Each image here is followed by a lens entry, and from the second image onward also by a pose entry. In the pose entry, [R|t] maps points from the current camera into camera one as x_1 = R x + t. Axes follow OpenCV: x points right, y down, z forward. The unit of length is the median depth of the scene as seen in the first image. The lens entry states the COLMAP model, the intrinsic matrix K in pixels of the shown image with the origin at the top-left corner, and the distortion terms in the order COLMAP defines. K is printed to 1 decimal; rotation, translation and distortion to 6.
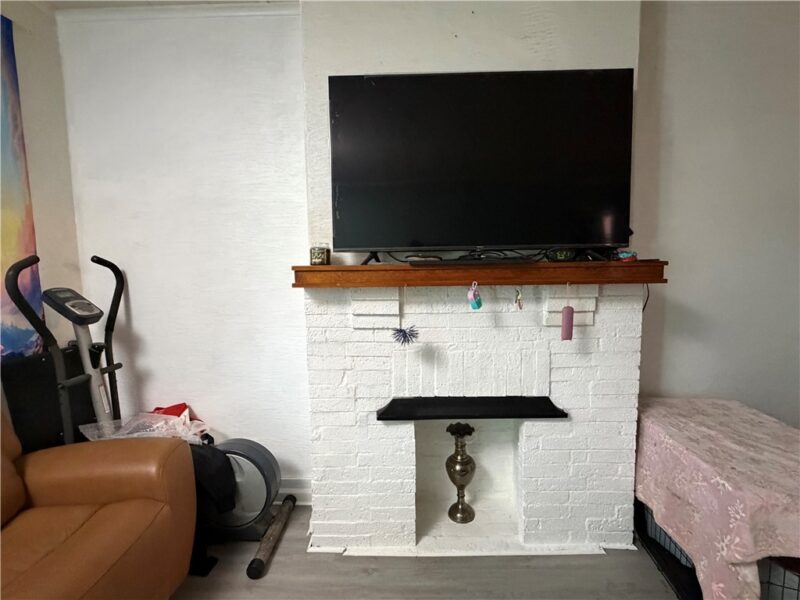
lens RADIAL K [[384.1, 0, 399.1], [0, 384.1, 303.4], [0, 0, 1]] dist [0.002146, -0.001339]
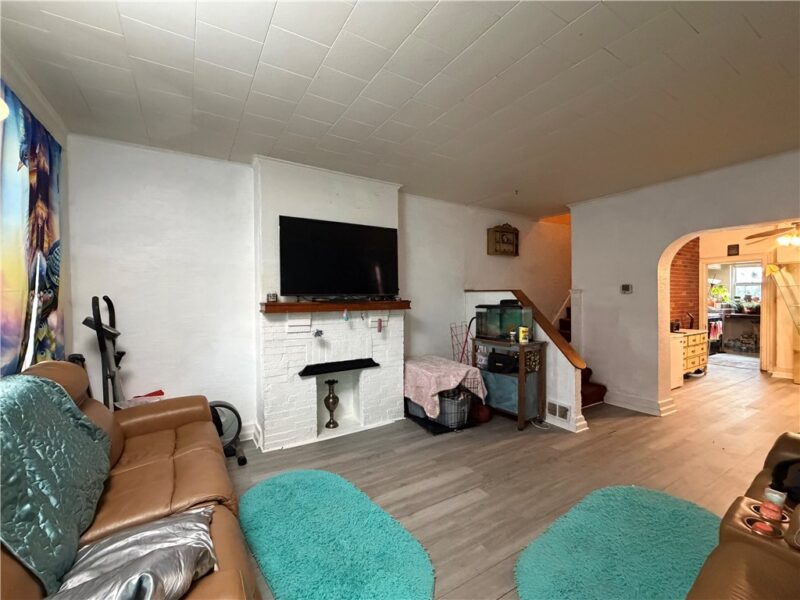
lens RADIAL K [[350.7, 0, 399.3], [0, 350.7, 299.6], [0, 0, 1]] dist [0.000370, -0.000337]
pose [[0.836093, 0.002943, 0.548581, -0.643386], [0.042410, 0.996646, -0.069983, 0.044308], [-0.546947, 0.081777, 0.833164, -0.898731]]
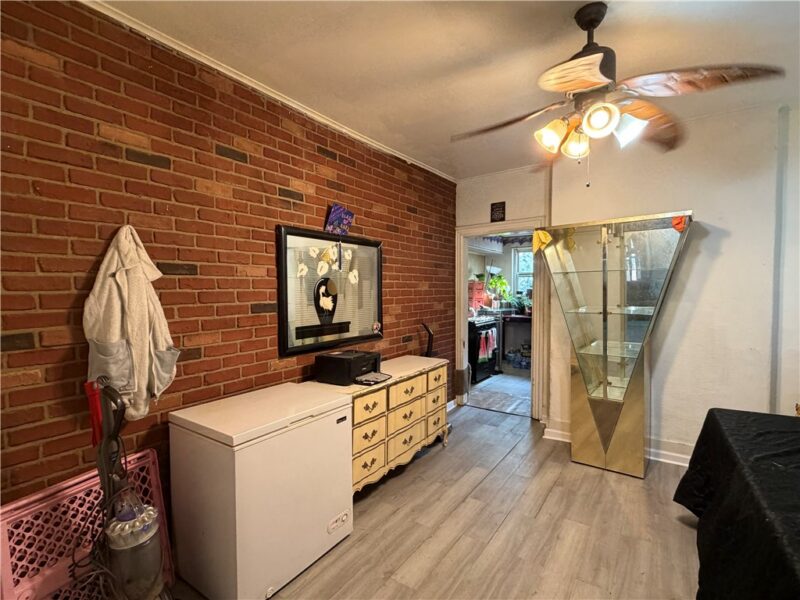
lens RADIAL K [[384.1, 0, 400.3], [0, 384.1, 302.4], [0, 0, 1]] dist [0.002146, -0.001339]
pose [[0.547121, -0.019079, 0.836836, 2.144136], [0.070063, 0.997276, -0.023070, -0.026115], [-0.834116, 0.071254, 0.546967, -0.515777]]
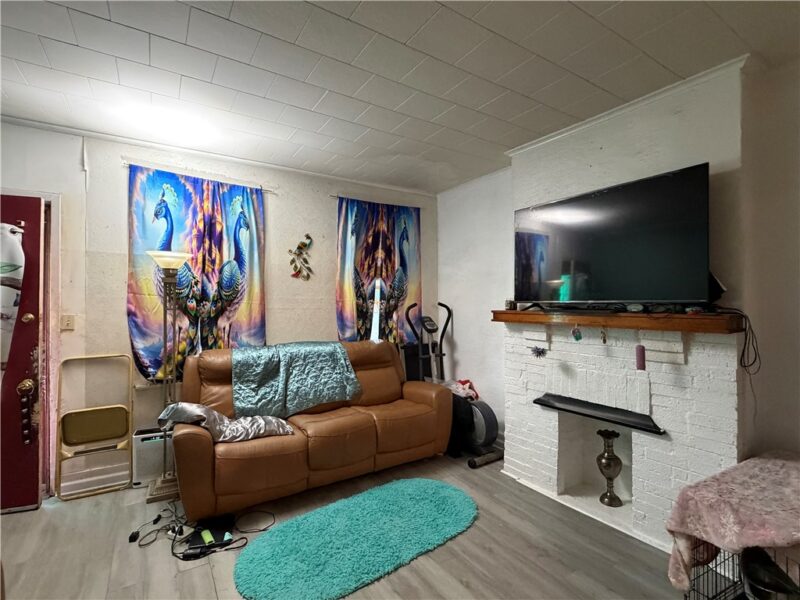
lens RADIAL K [[384.1, 0, 400.0], [0, 384.1, 300.1], [0, 0, 1]] dist [0.002146, -0.001339]
pose [[0.563334, 0.006169, -0.826206, 0.980000], [-0.076826, 0.996031, -0.044945, -0.022736], [0.822650, 0.088794, 0.561572, -0.452338]]
